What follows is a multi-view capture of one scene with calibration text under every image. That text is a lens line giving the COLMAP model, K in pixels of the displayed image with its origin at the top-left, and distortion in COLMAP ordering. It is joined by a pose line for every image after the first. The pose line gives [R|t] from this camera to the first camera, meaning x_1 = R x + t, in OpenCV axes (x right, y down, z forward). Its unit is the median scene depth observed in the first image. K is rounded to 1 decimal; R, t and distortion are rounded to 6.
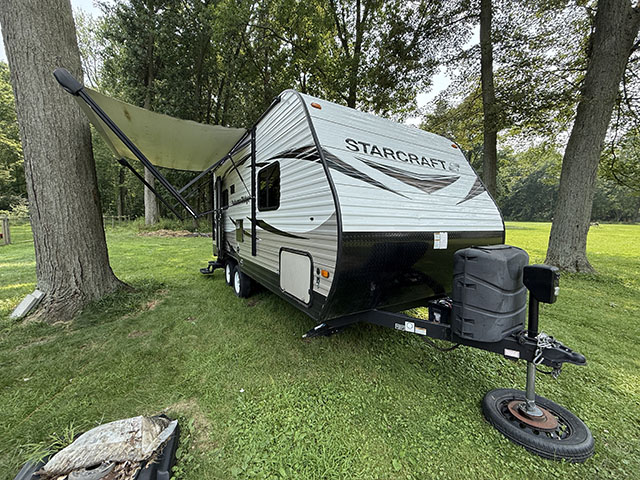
lens RADIAL K [[255.5, 0, 319.9], [0, 255.5, 239.4], [0, 0, 1]] dist [-0.000472, 0.000177]
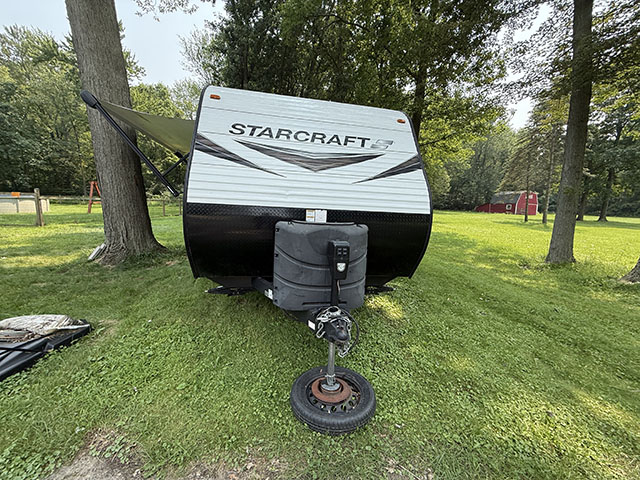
lens RADIAL K [[255.5, 0, 320.5], [0, 255.5, 240.3], [0, 0, 1]] dist [-0.000472, 0.000177]
pose [[0.938684, 0.072230, -0.337128, 0.832462], [-0.056827, 0.996849, 0.055349, 0.035730], [0.340064, -0.032797, 0.939830, 0.043723]]
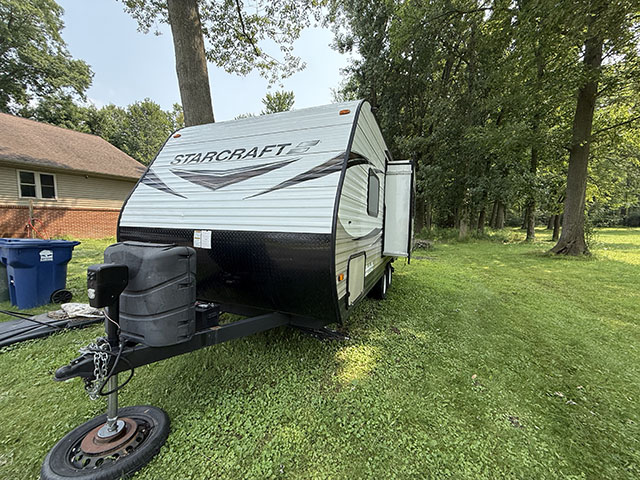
lens RADIAL K [[255.5, 0, 322.1], [0, 255.5, 240.9], [0, 0, 1]] dist [-0.000472, 0.000177]
pose [[0.606444, 0.047322, -0.793717, 1.479439], [-0.067225, 0.997705, 0.008120, -0.026203], [0.792279, 0.048433, 0.608233, 0.769768]]
